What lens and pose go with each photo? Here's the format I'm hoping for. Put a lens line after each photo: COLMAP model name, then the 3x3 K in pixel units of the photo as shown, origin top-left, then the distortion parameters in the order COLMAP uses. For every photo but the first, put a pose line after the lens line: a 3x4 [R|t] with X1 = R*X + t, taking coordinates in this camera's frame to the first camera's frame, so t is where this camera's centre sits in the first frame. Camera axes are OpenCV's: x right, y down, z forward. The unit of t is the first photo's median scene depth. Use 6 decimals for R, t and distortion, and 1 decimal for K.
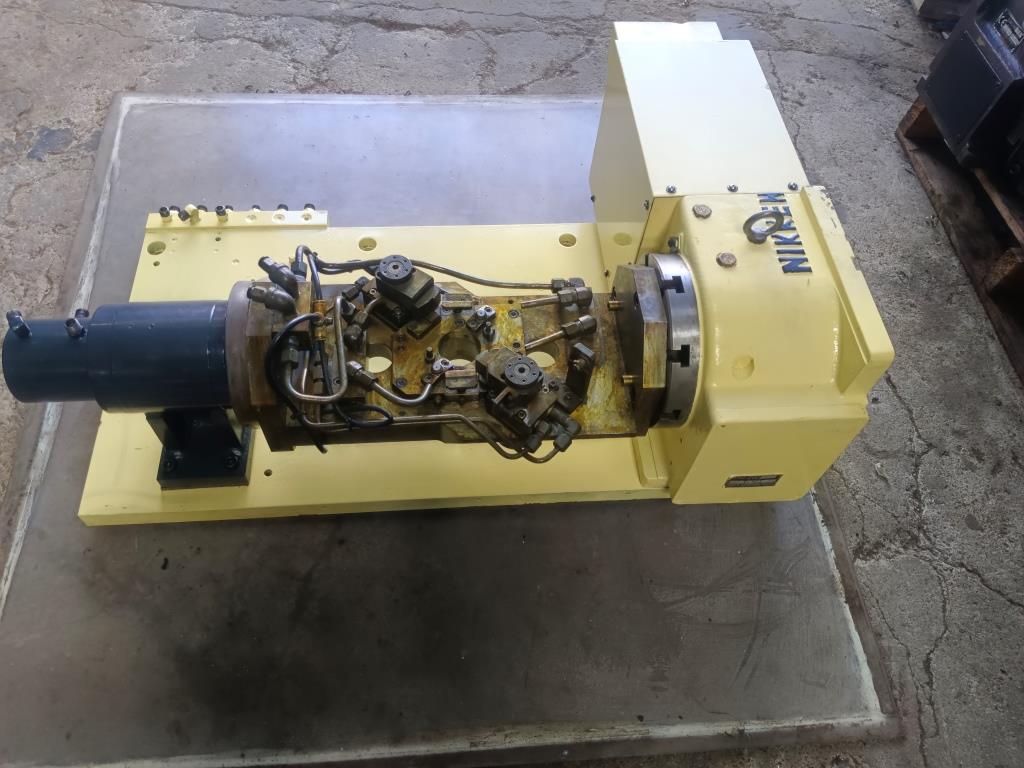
lens RADIAL K [[777.7, 0, 504.3], [0, 777.7, 386.7], [0, 0, 1]] dist [0.033666, -0.073689]
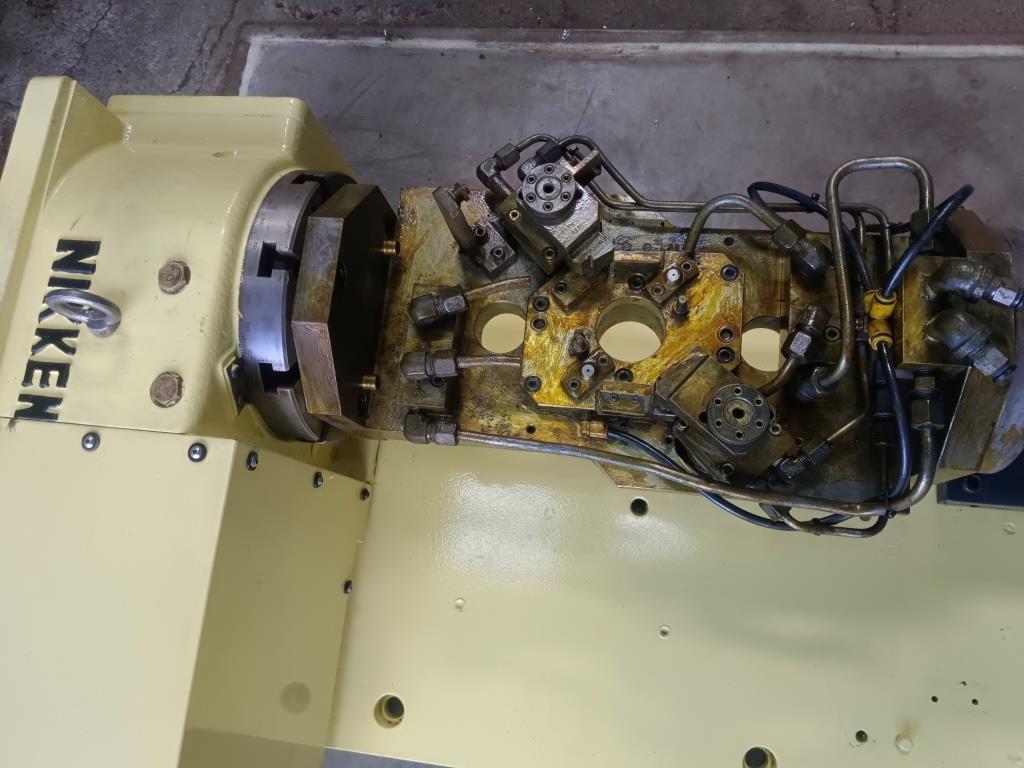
lens RADIAL K [[777.7, 0, 501.6], [0, 777.7, 388.1], [0, 0, 1]] dist [0.033666, -0.073689]
pose [[-0.978503, -0.156602, 0.134190, -0.045856], [0.205504, -0.685853, 0.698122, -0.515455], [-0.017293, 0.710691, 0.703292, 0.562580]]
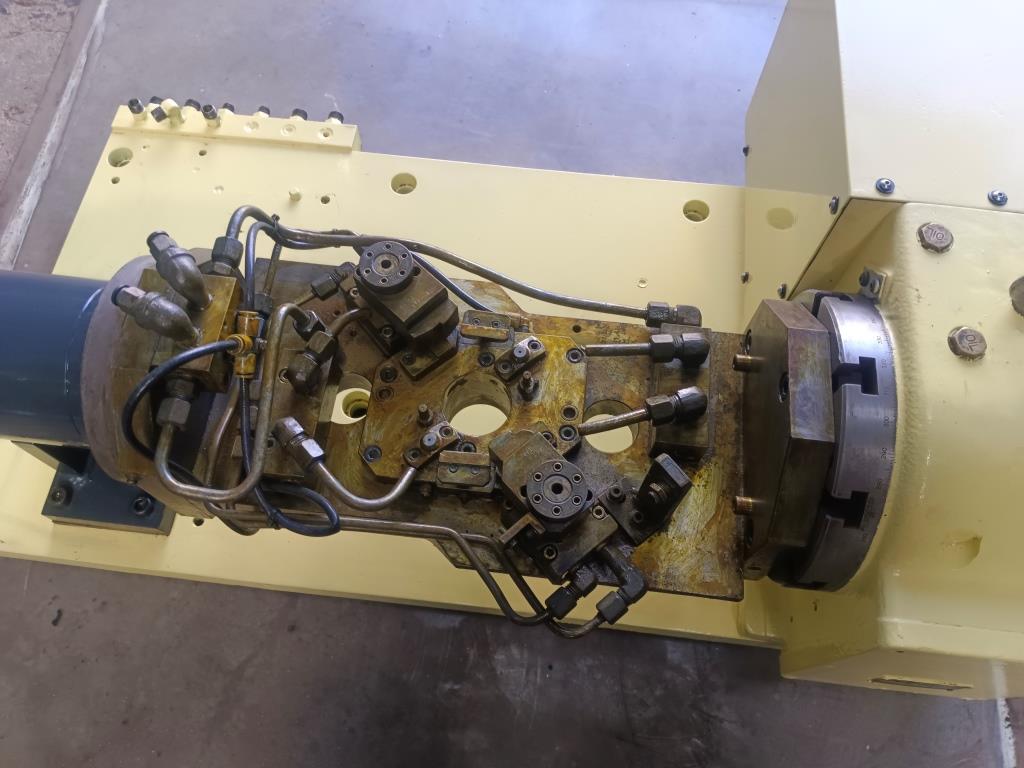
lens RADIAL K [[777.7, 0, 516.6], [0, 777.7, 396.9], [0, 0, 1]] dist [0.033666, -0.073689]
pose [[0.982016, 0.150968, -0.113371, 0.040480], [-0.132124, 0.978477, 0.158511, -0.150359], [0.134861, -0.140682, 0.980827, 0.375440]]
